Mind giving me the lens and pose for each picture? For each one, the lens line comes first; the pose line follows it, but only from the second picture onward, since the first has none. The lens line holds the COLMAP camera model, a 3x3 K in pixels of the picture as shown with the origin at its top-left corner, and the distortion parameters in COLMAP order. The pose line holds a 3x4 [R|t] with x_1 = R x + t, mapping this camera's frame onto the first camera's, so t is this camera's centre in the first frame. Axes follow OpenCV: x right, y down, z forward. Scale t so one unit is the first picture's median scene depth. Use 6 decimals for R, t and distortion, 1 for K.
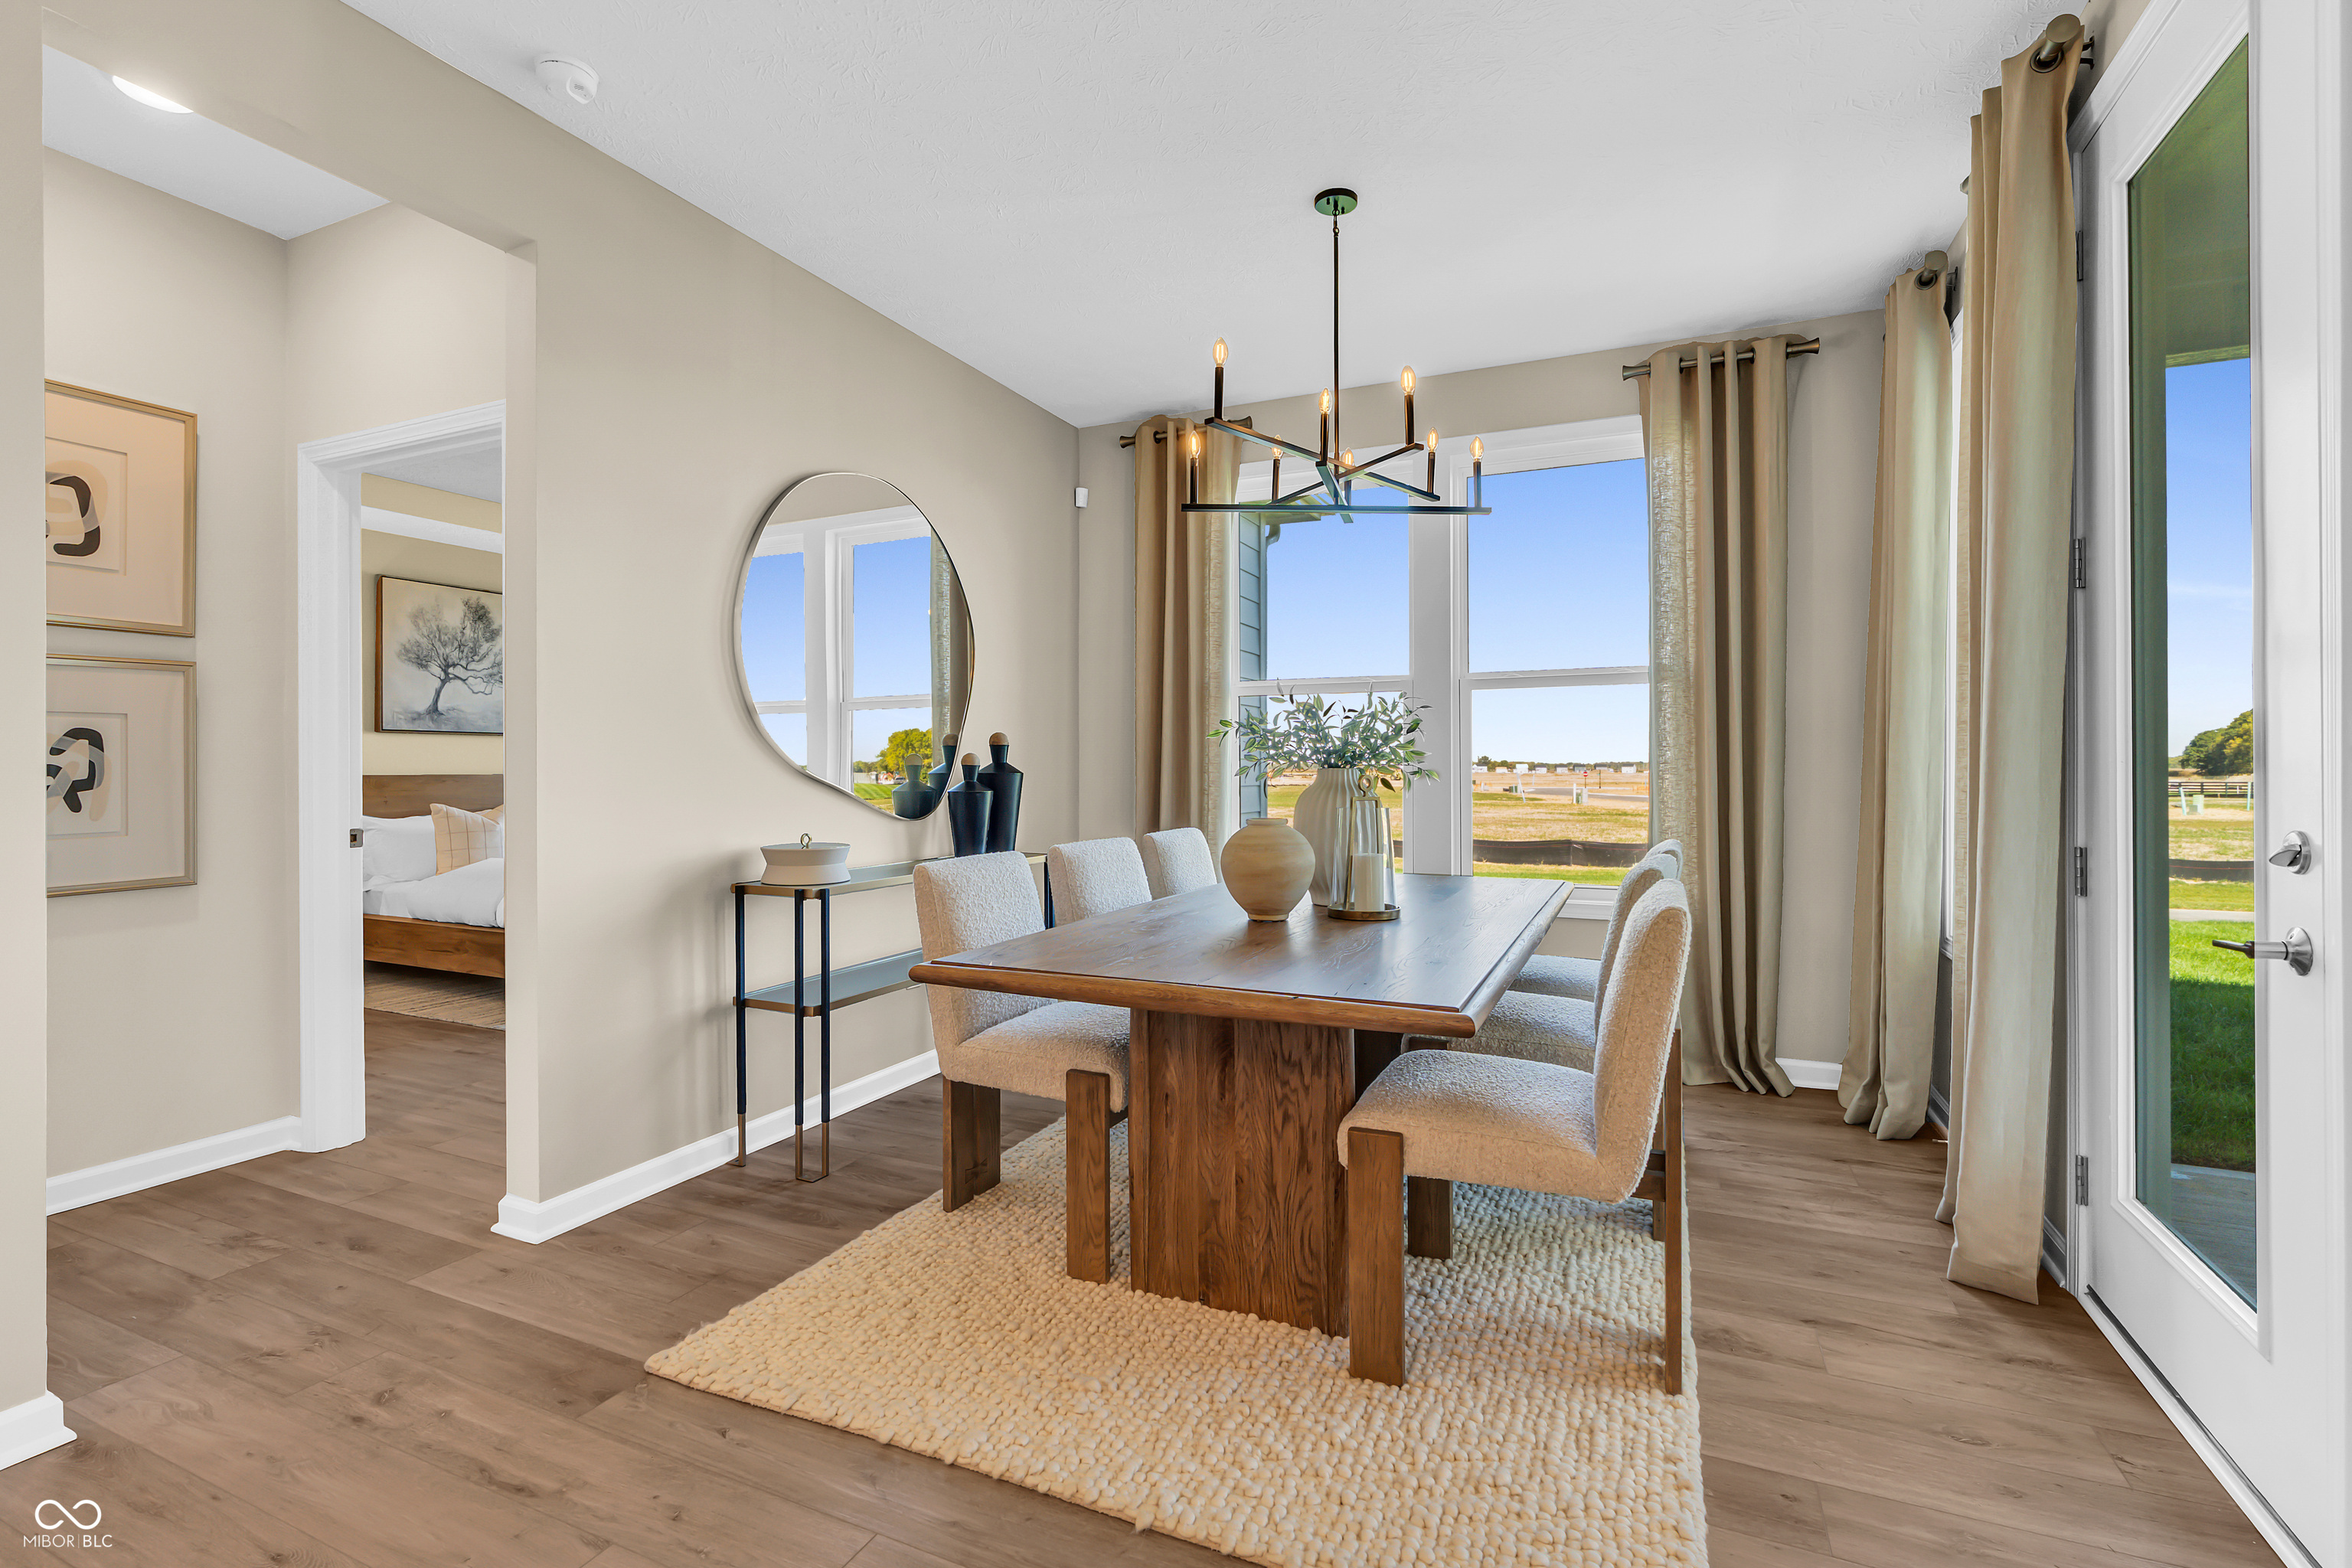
lens RADIAL K [[1086.1, 0, 1154.2], [0, 1086.1, 768.2], [0, 0, 1]] dist [-0.015812, 0.002990]
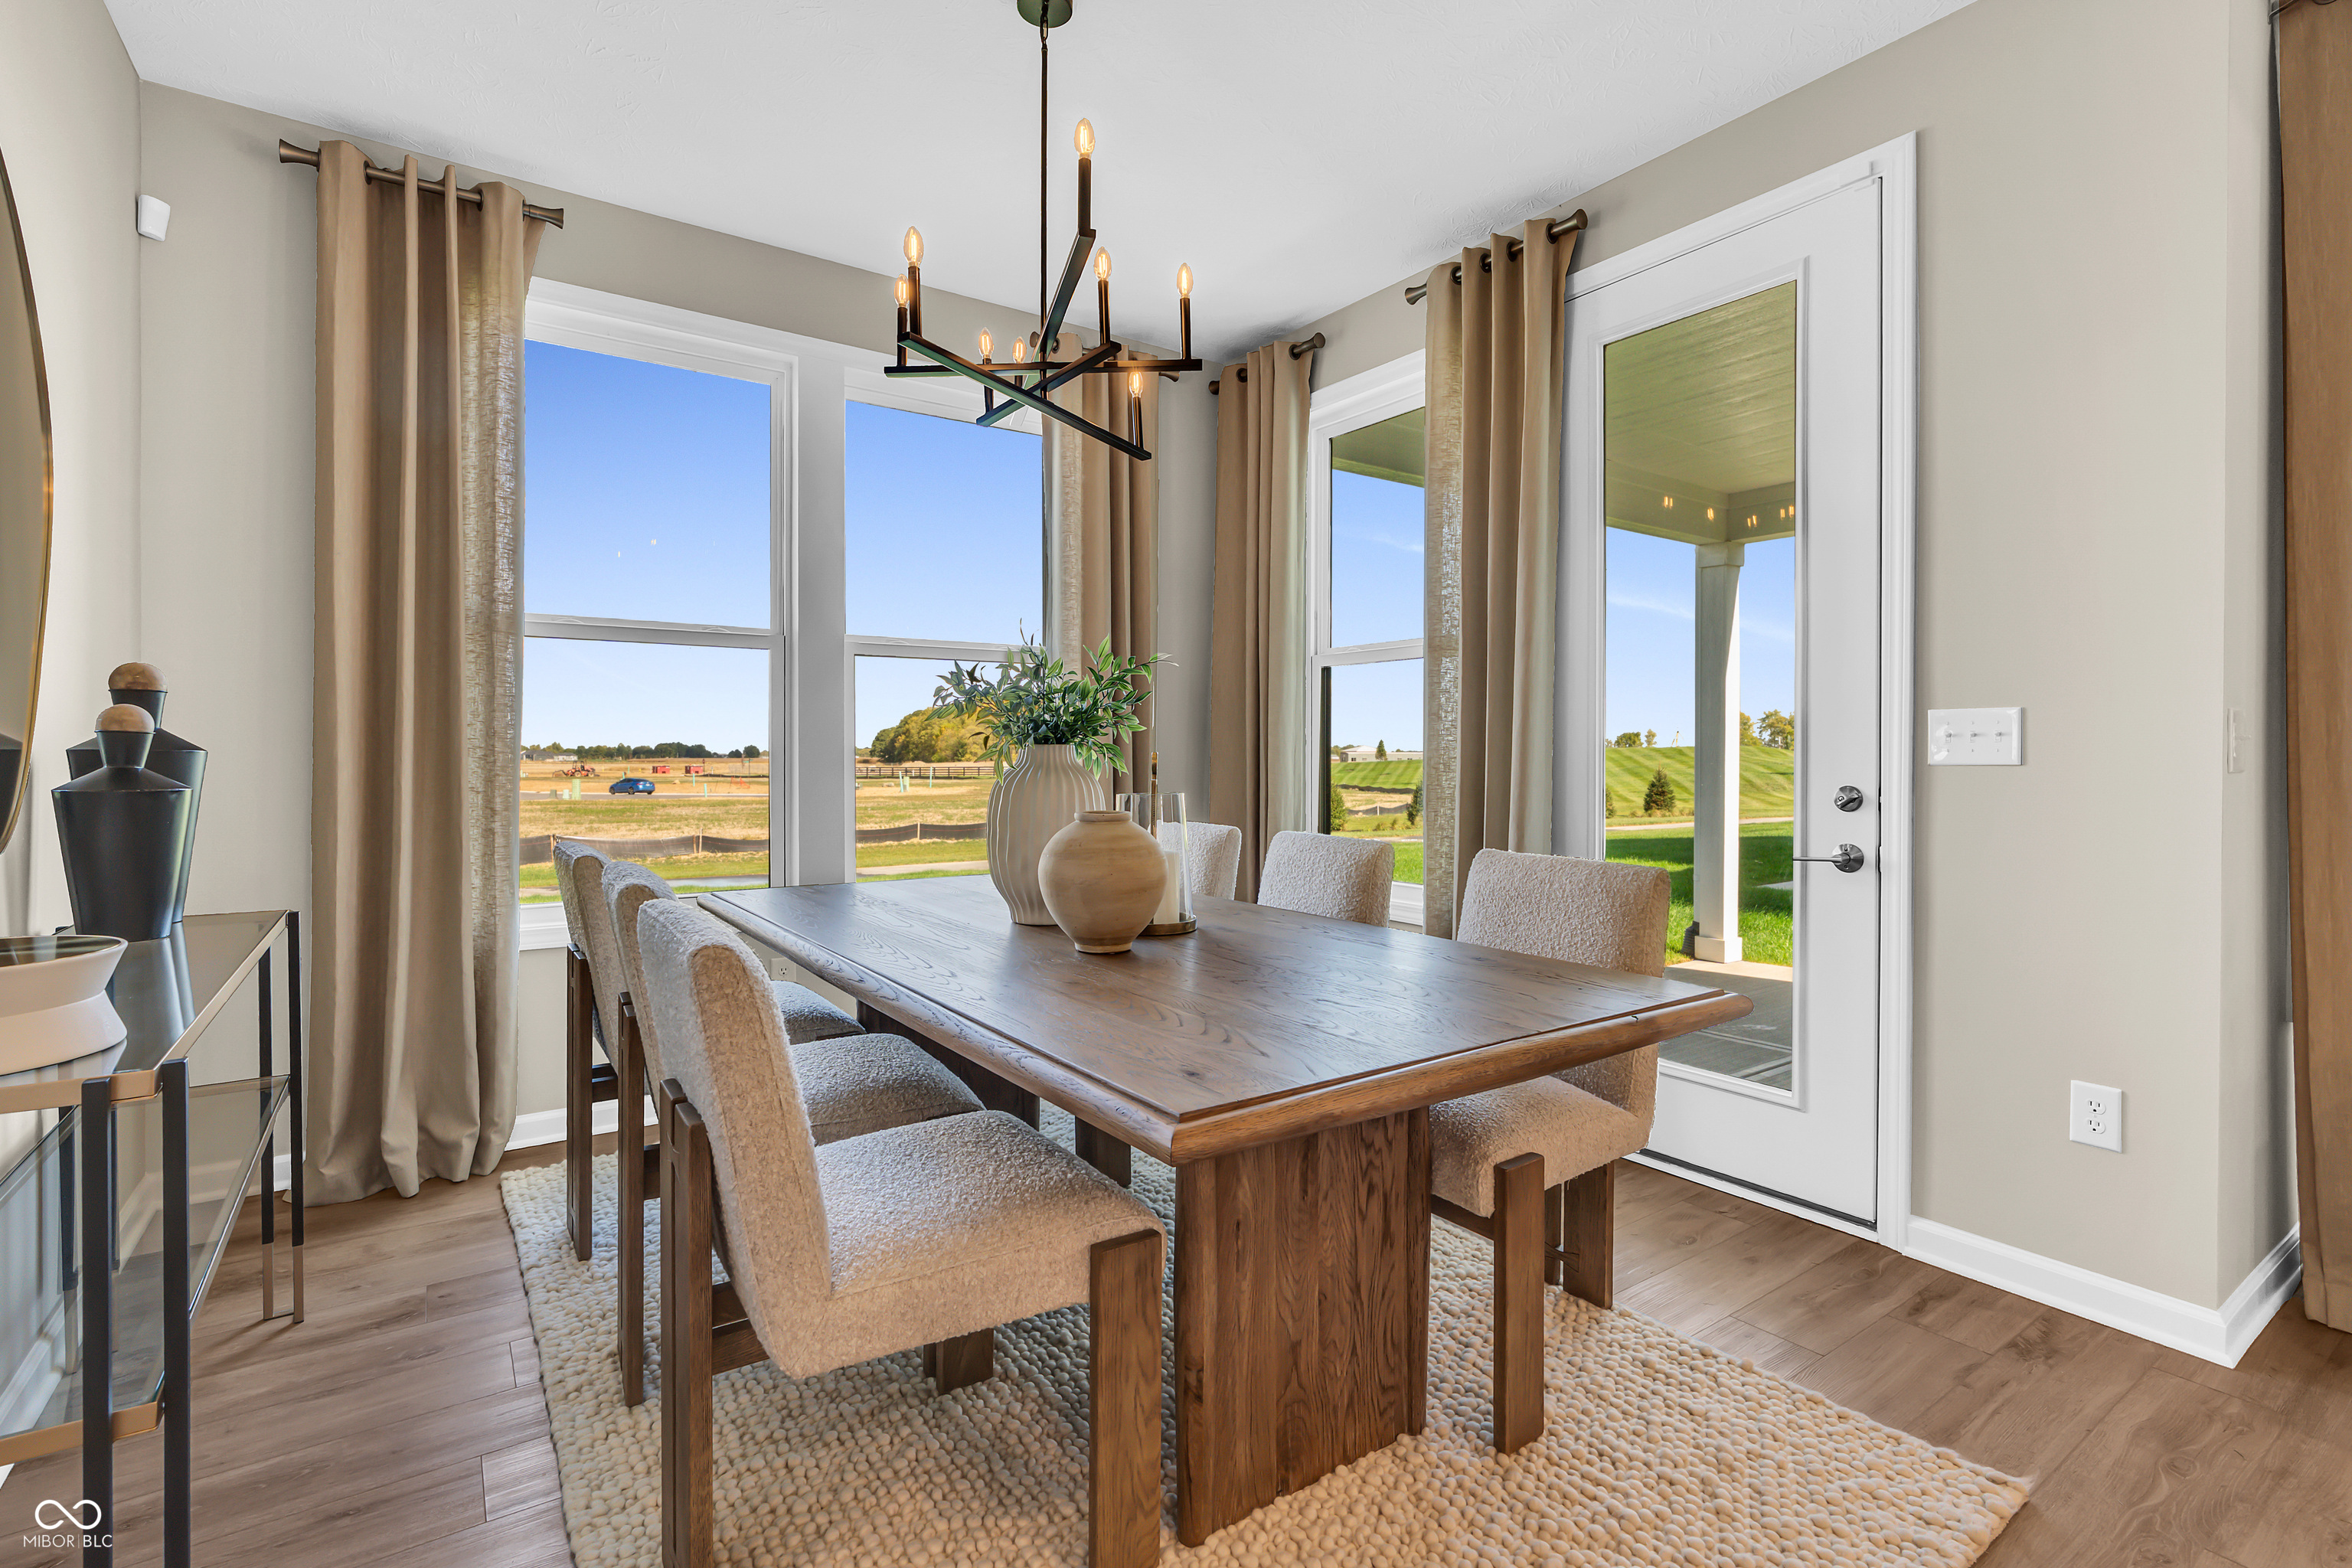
lens RADIAL K [[1086.1, 0, 1197.8], [0, 1086.1, 764.6], [0, 0, 1]] dist [-0.015812, 0.002990]
pose [[0.491870, -0.003268, 0.870663, -0.603313], [-0.003518, 0.999977, 0.005741, 0.013228], [-0.870662, -0.005887, 0.491847, 0.713963]]
